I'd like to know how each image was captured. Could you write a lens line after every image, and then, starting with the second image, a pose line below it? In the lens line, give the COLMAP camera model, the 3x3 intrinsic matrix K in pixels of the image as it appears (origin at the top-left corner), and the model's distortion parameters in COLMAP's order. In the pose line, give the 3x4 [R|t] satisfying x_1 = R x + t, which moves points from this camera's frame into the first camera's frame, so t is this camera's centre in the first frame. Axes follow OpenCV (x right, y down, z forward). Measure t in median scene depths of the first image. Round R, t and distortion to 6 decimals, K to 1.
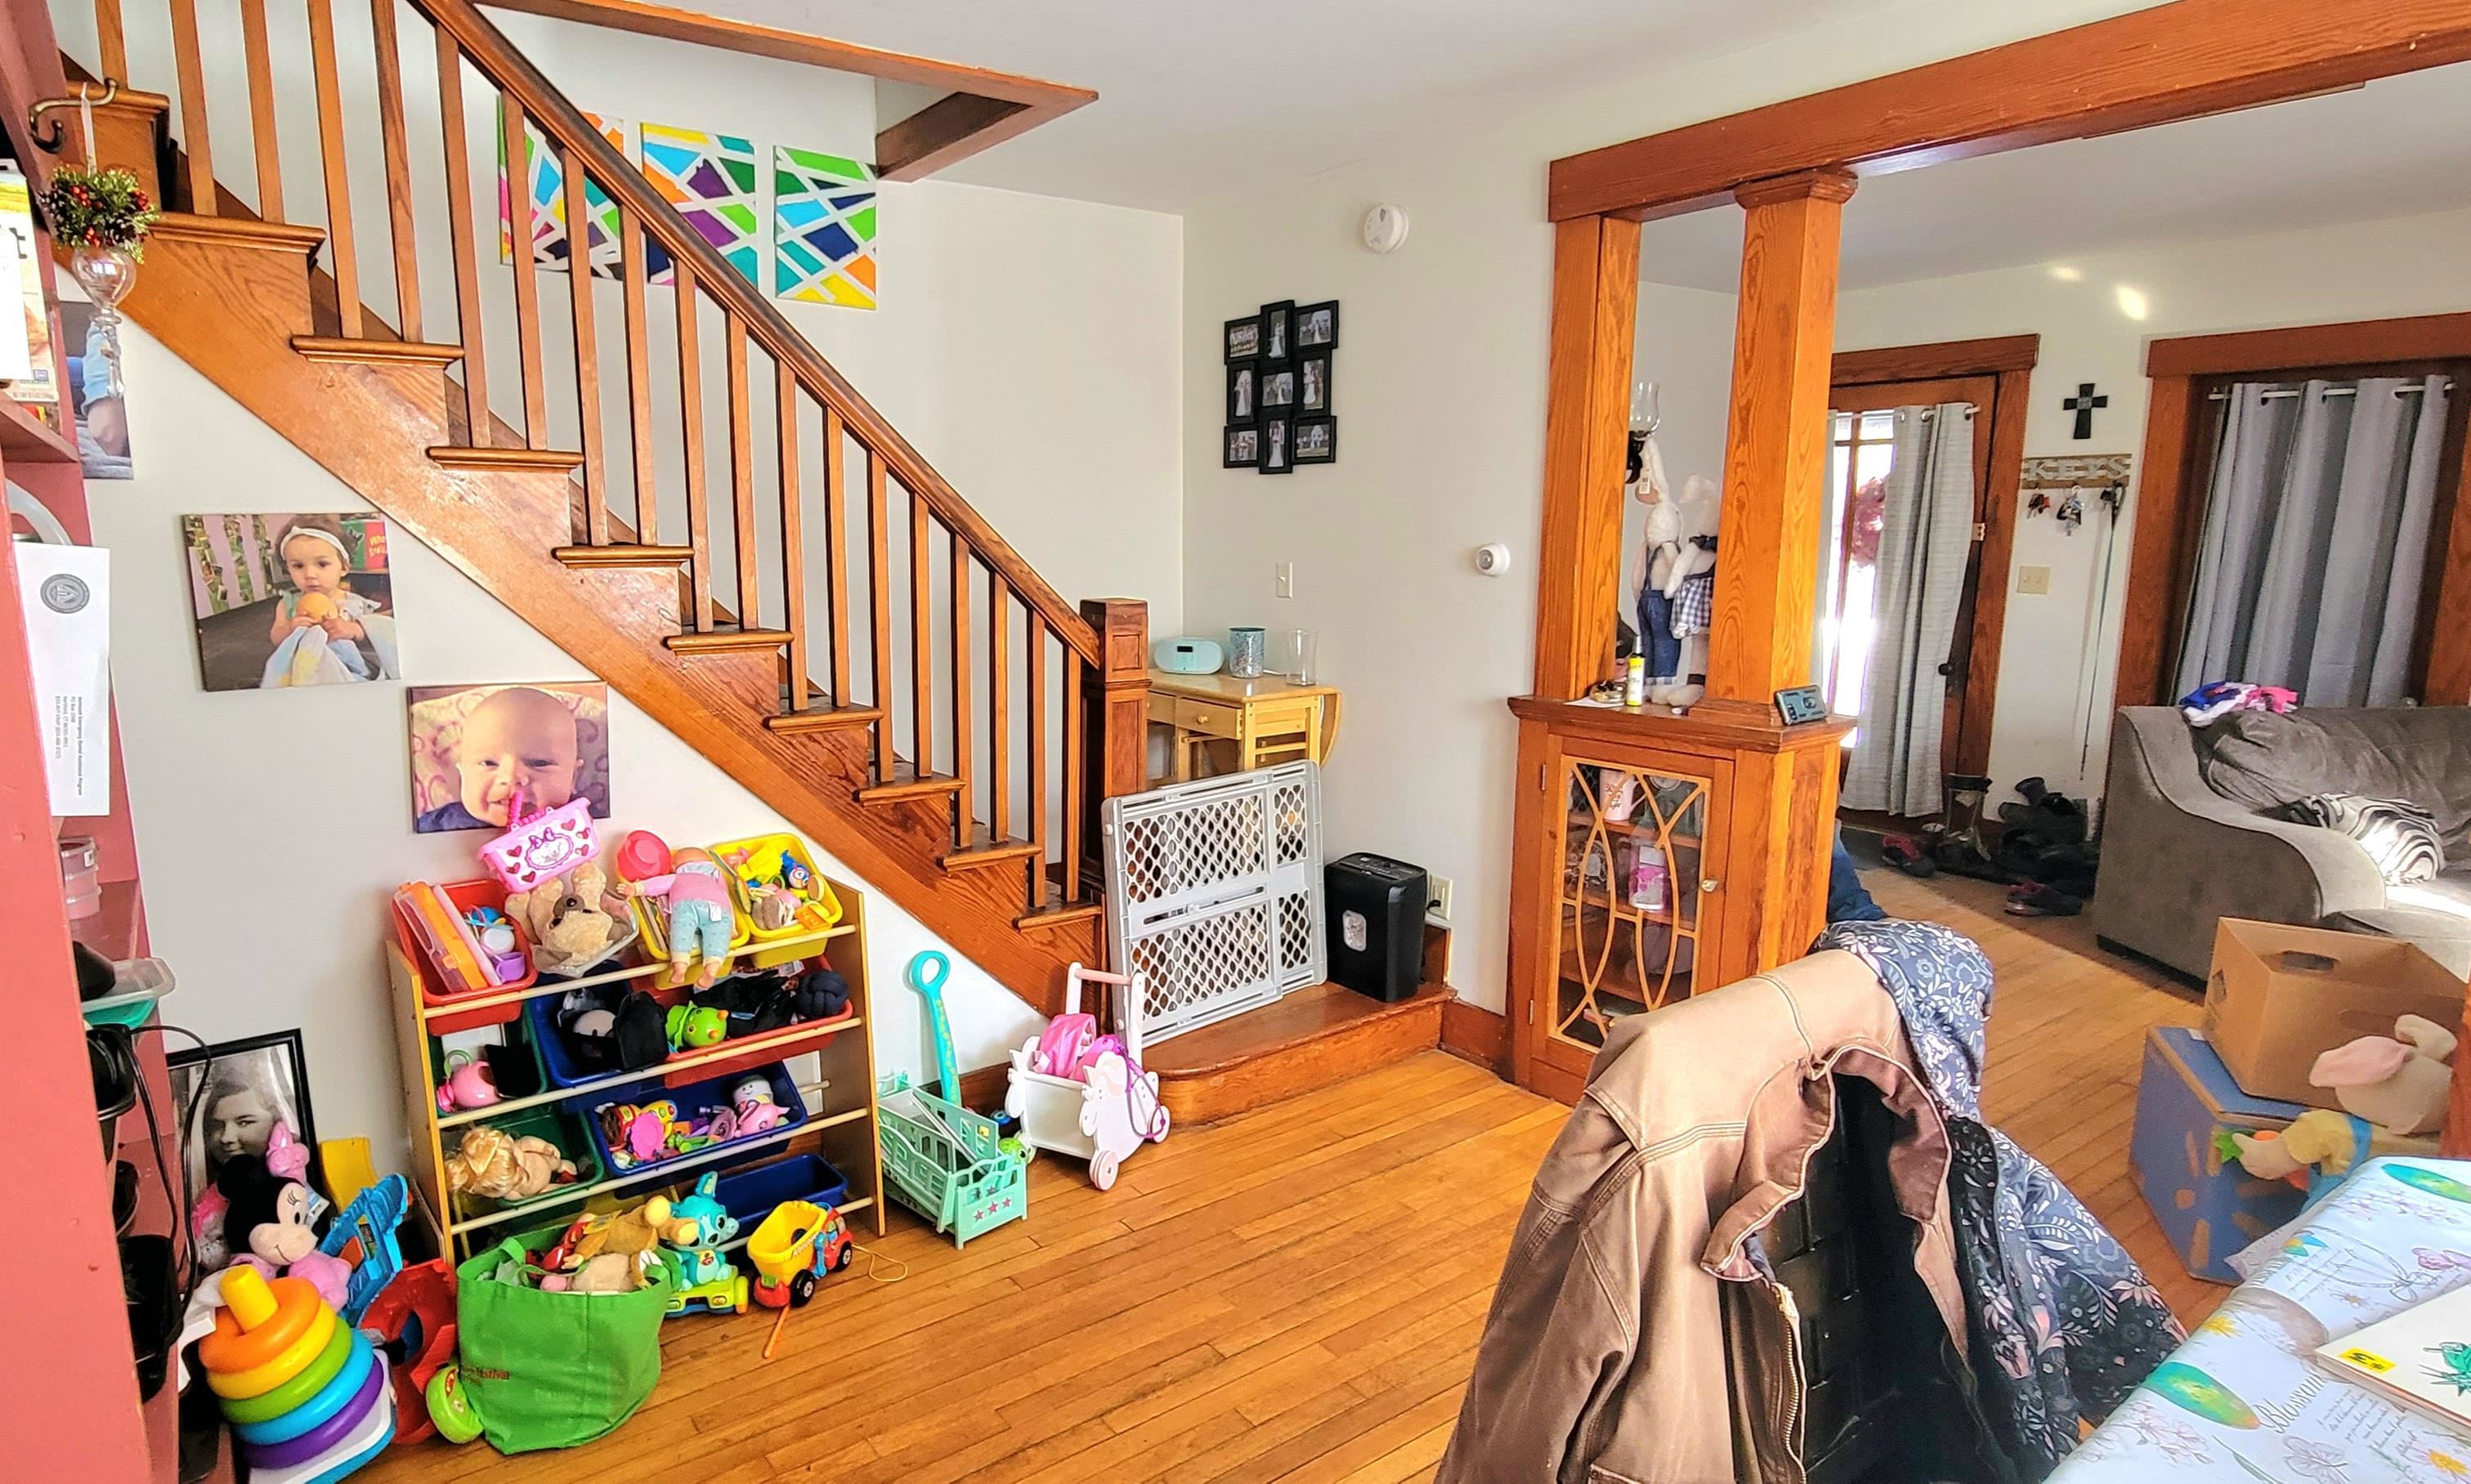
lens RADIAL K [[1354.9, 0, 1230.1], [0, 1354.9, 744.2], [0, 0, 1]] dist [-0.004479, -0.001240]
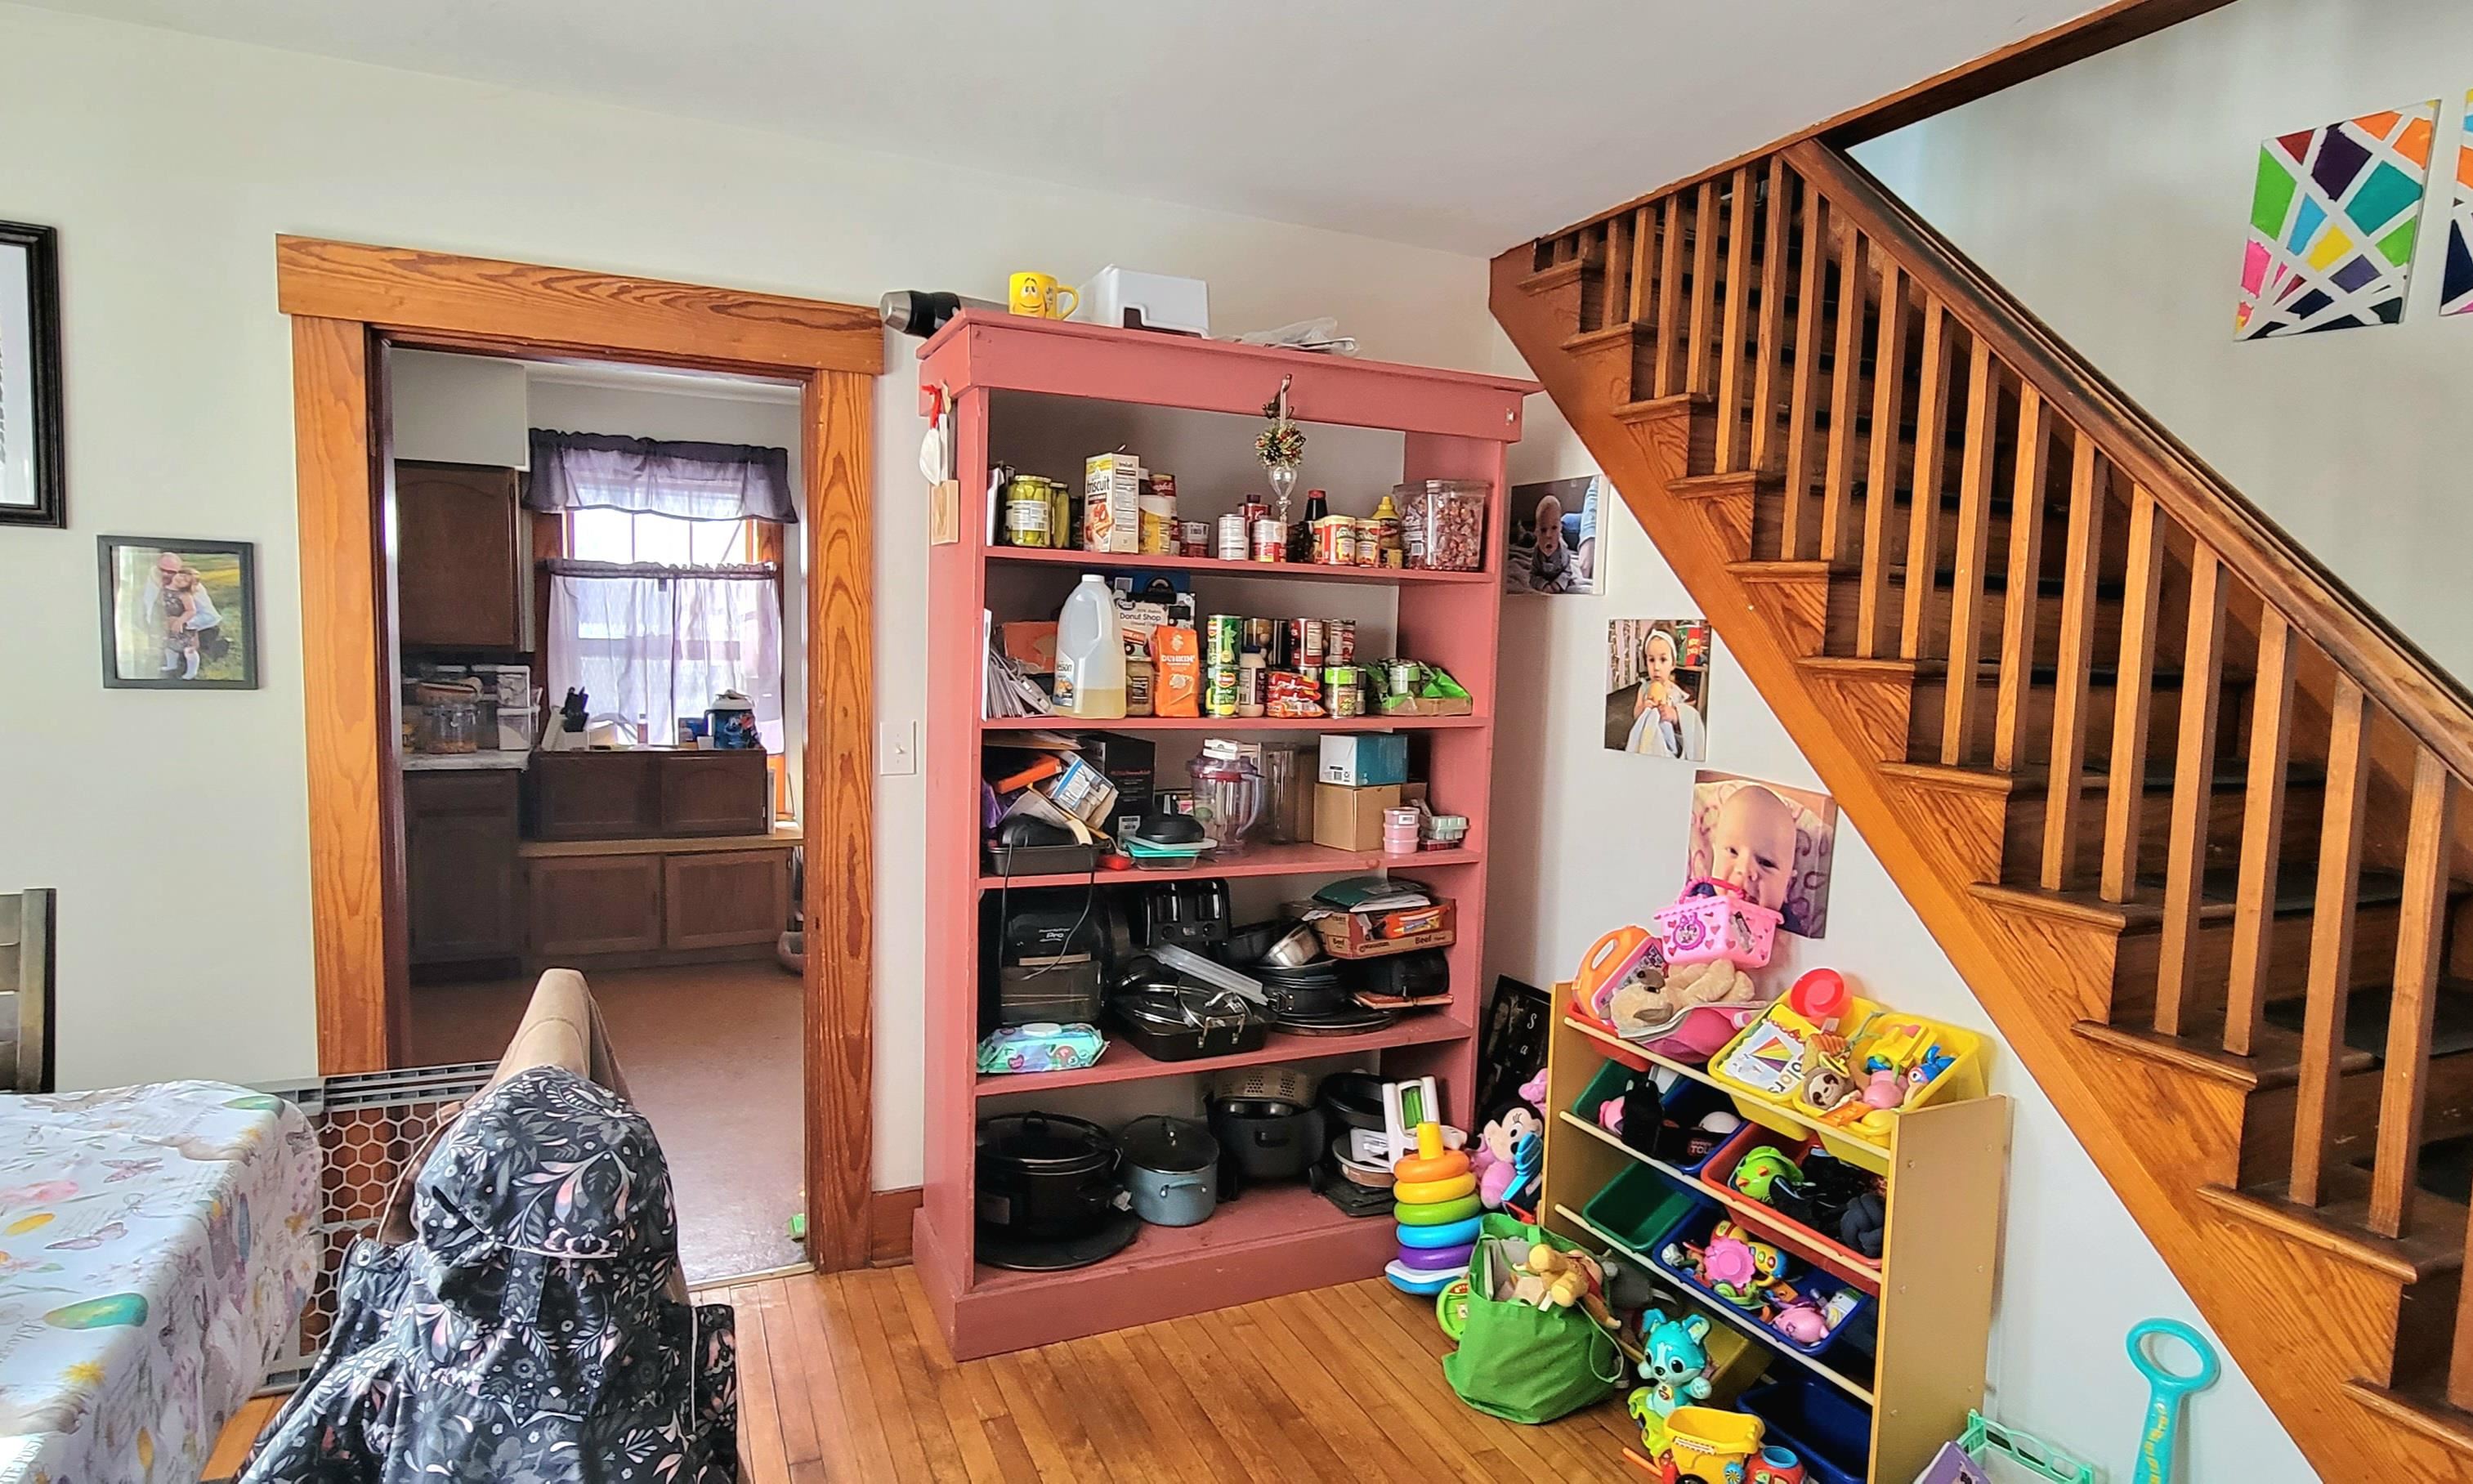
lens RADIAL K [[1356.1, 0, 1231.5], [0, 1356.1, 742.5], [0, 0, 1]] dist [-0.004479, -0.001240]
pose [[-0.239286, 0.081264, -0.967542, 0.594654], [-0.189891, 0.973332, 0.128713, -0.135486], [0.952199, 0.214527, -0.217473, 0.854638]]
